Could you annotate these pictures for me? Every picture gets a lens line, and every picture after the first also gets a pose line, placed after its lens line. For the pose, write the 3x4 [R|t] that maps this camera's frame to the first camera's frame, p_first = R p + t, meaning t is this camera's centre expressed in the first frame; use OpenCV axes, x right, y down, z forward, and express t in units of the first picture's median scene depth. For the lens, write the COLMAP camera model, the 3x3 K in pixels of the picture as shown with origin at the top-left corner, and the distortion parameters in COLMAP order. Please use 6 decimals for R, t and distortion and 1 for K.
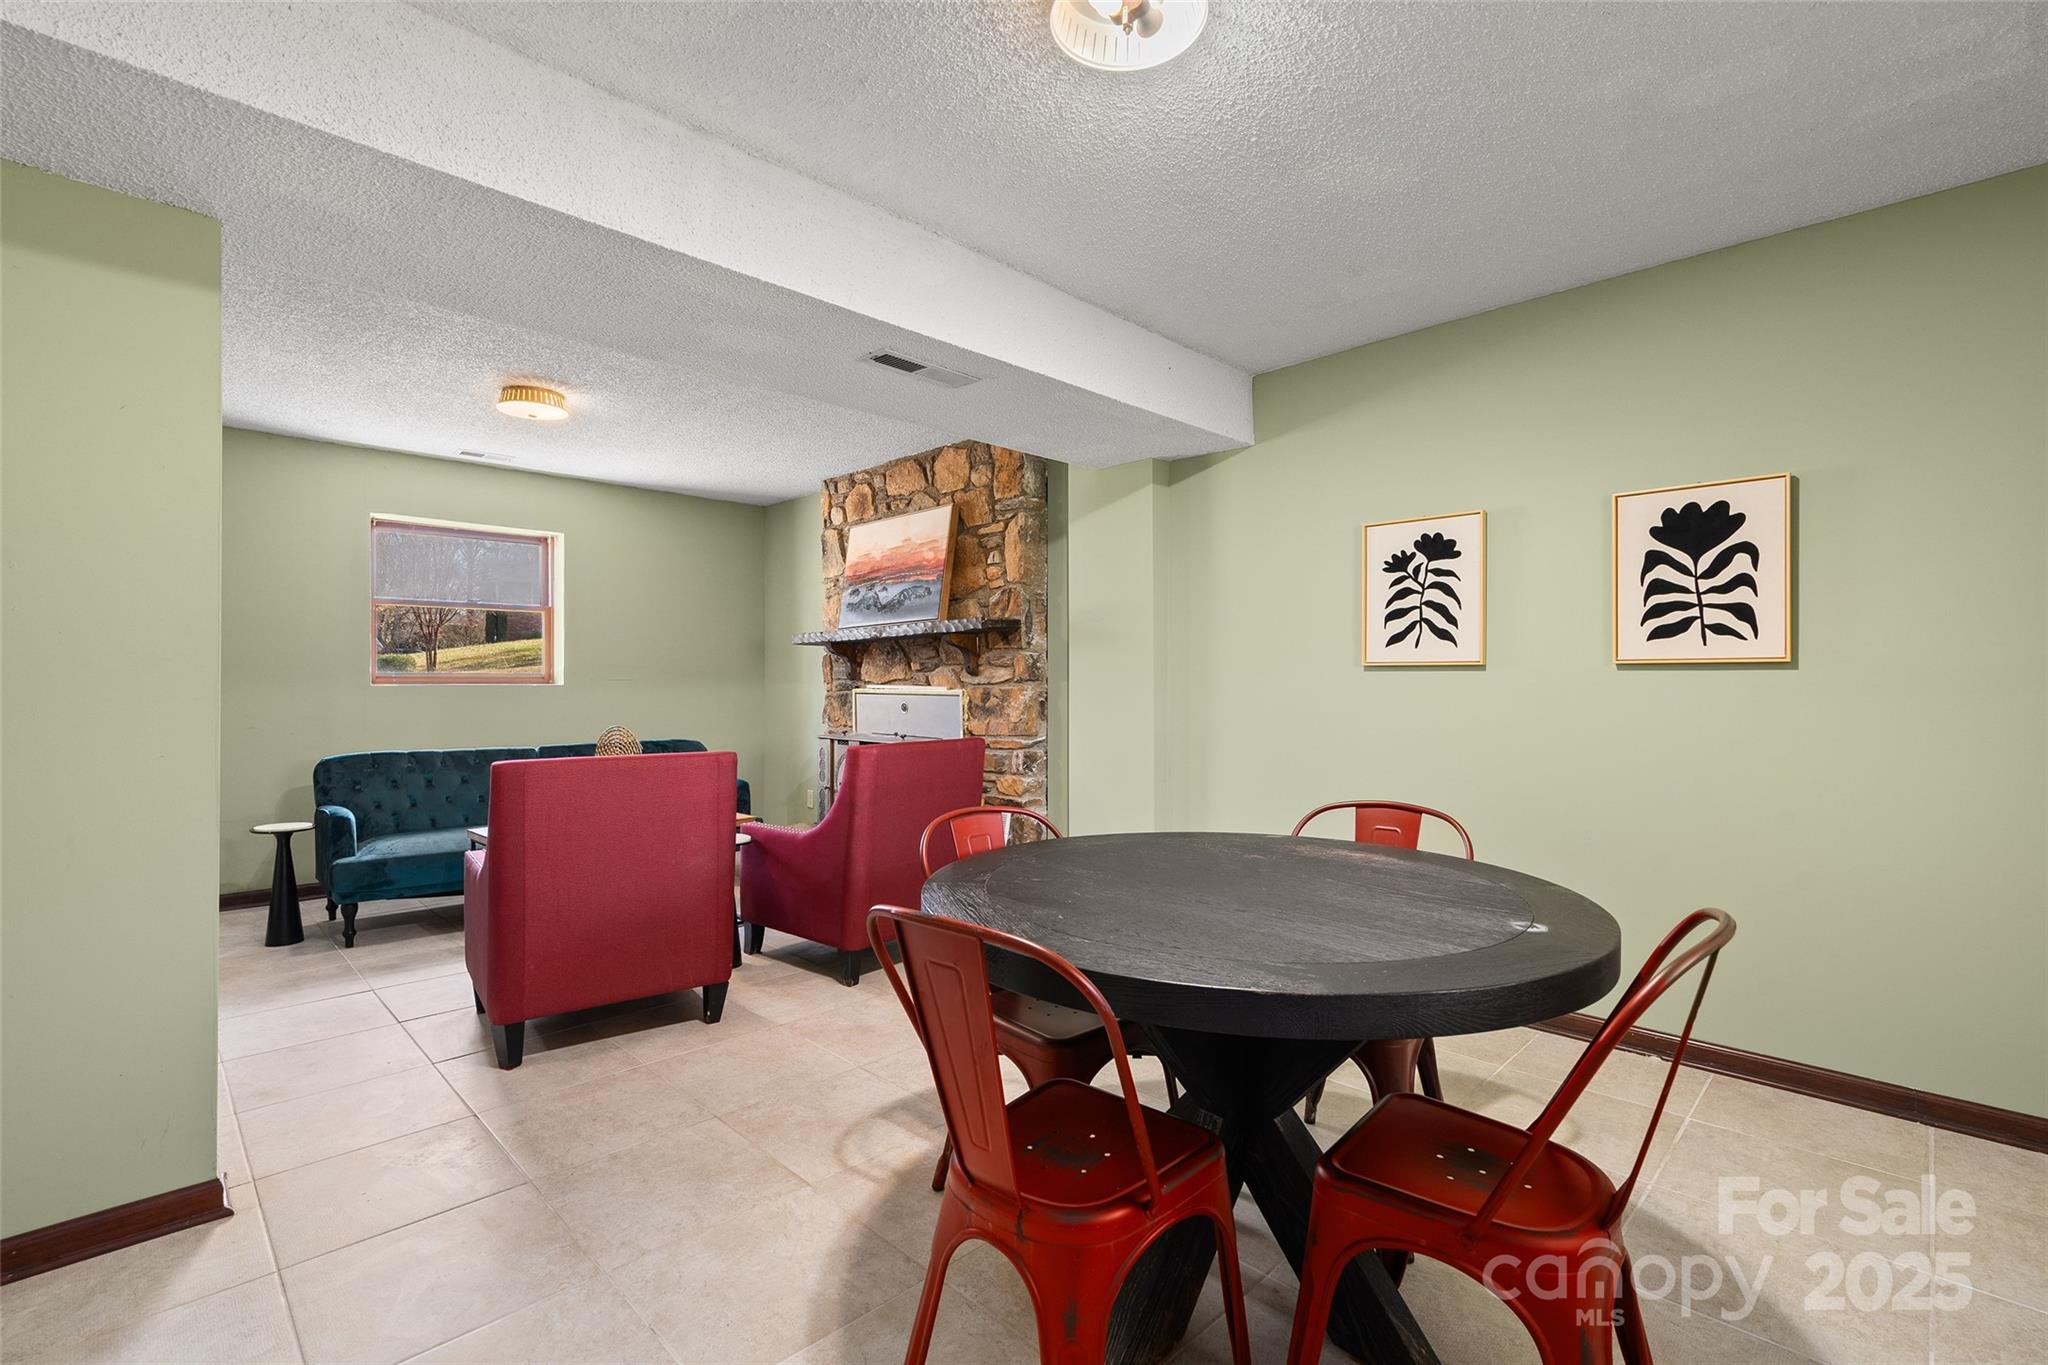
lens RADIAL K [[911.4, 0, 1022.4], [0, 911.4, 682.6], [0, 0, 1]] dist [0.003481, 0.001625]
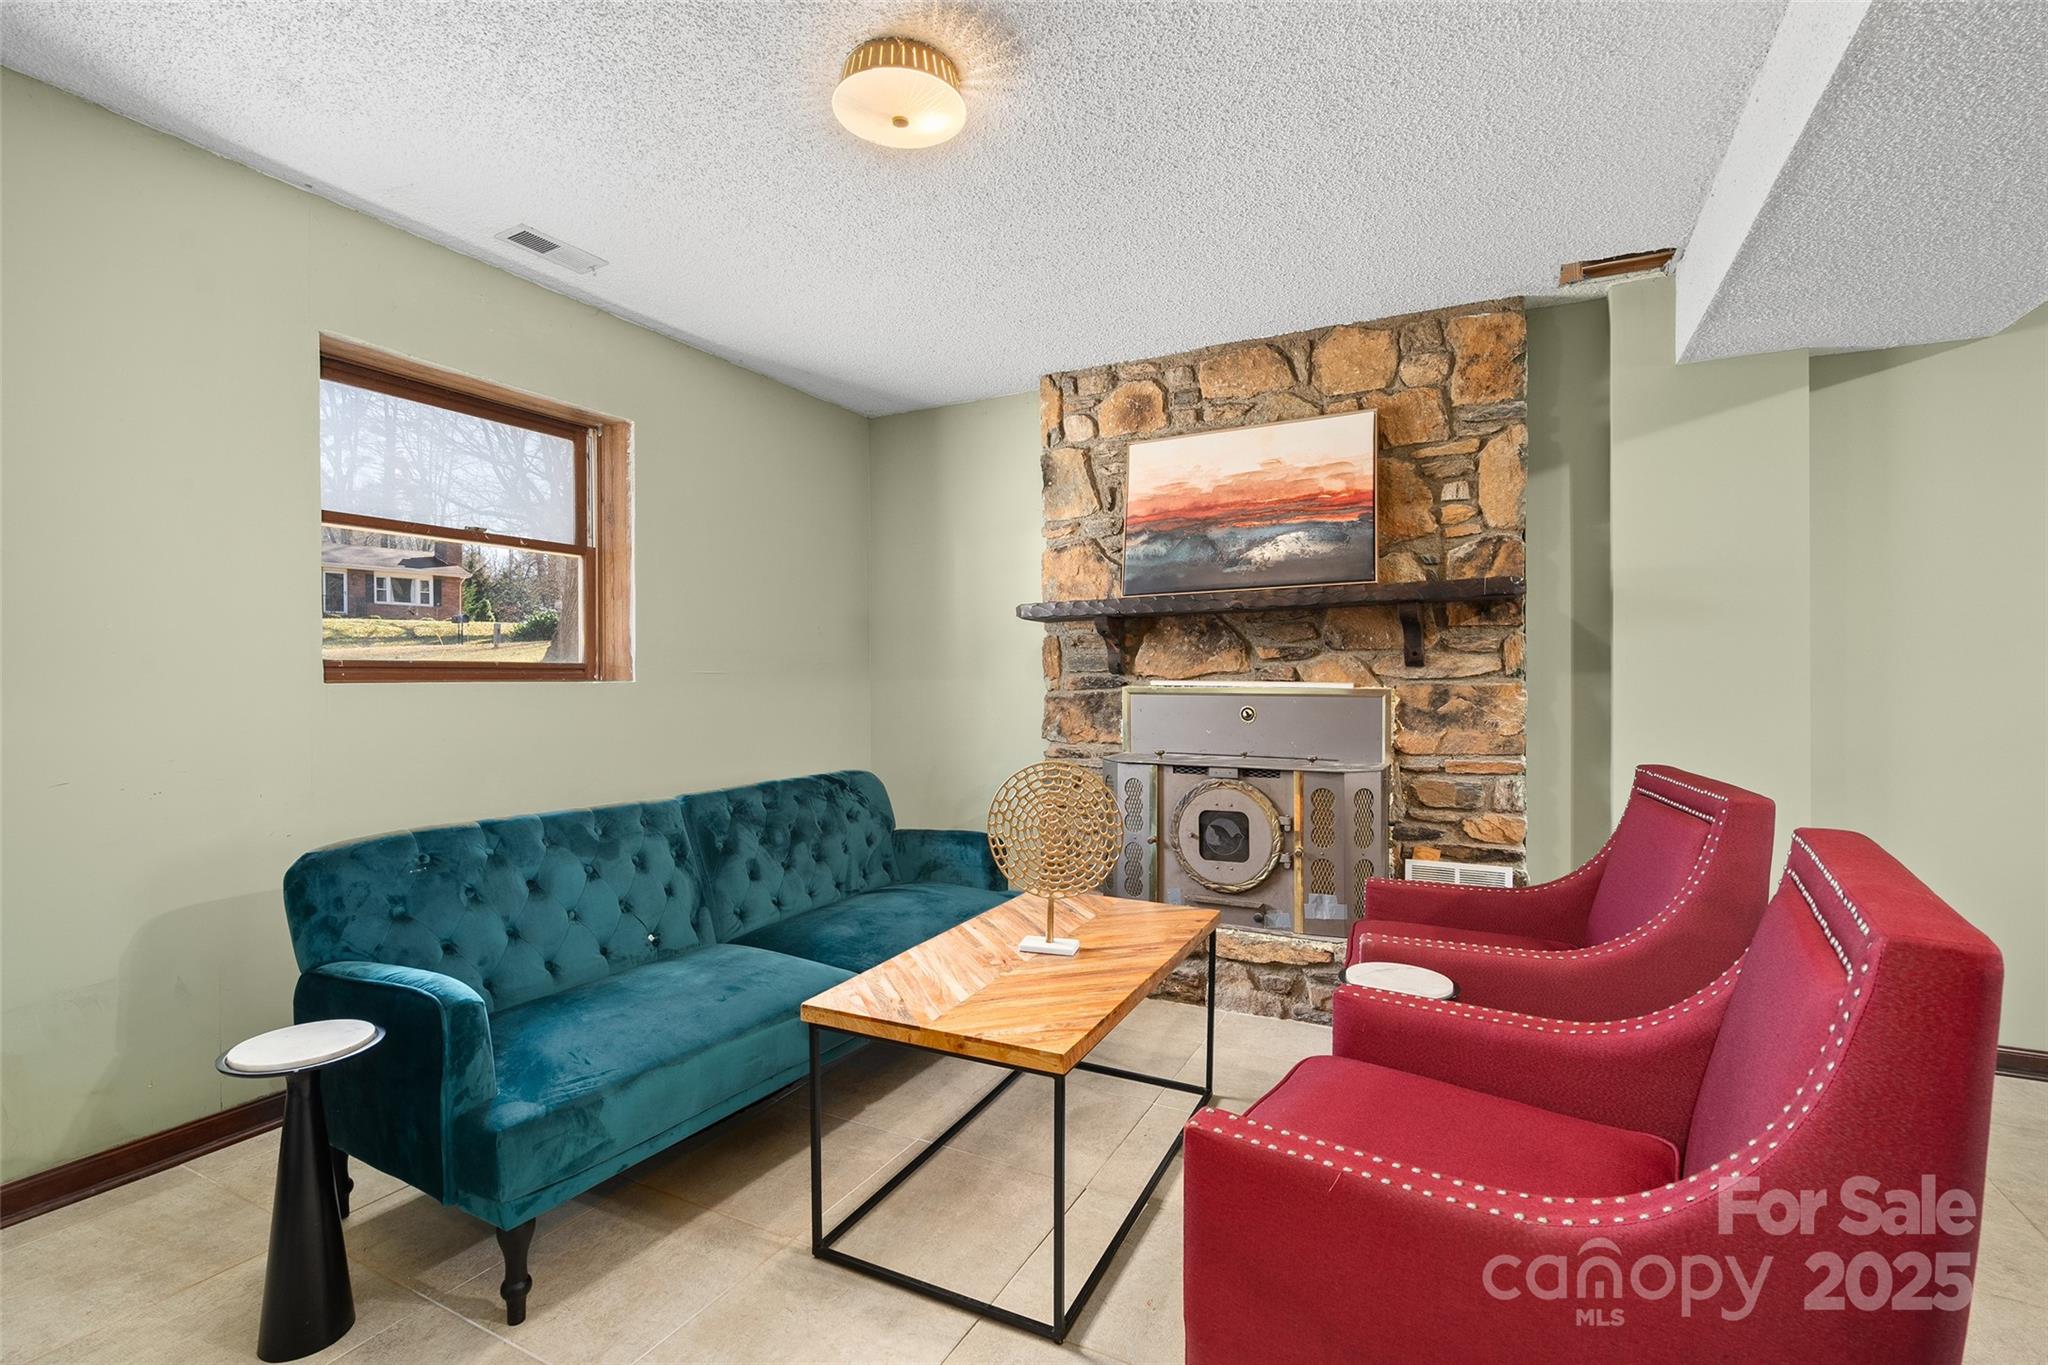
lens RADIAL K [[911.4, 0, 1026.7], [0, 911.4, 682.1], [0, 0, 1]] dist [0.003481, 0.001625]
pose [[0.950429, -0.001349, 0.310938, -0.525376], [0.000937, 0.999998, 0.001475, 0.002779], [-0.310940, -0.001111, 0.950429, 0.440788]]
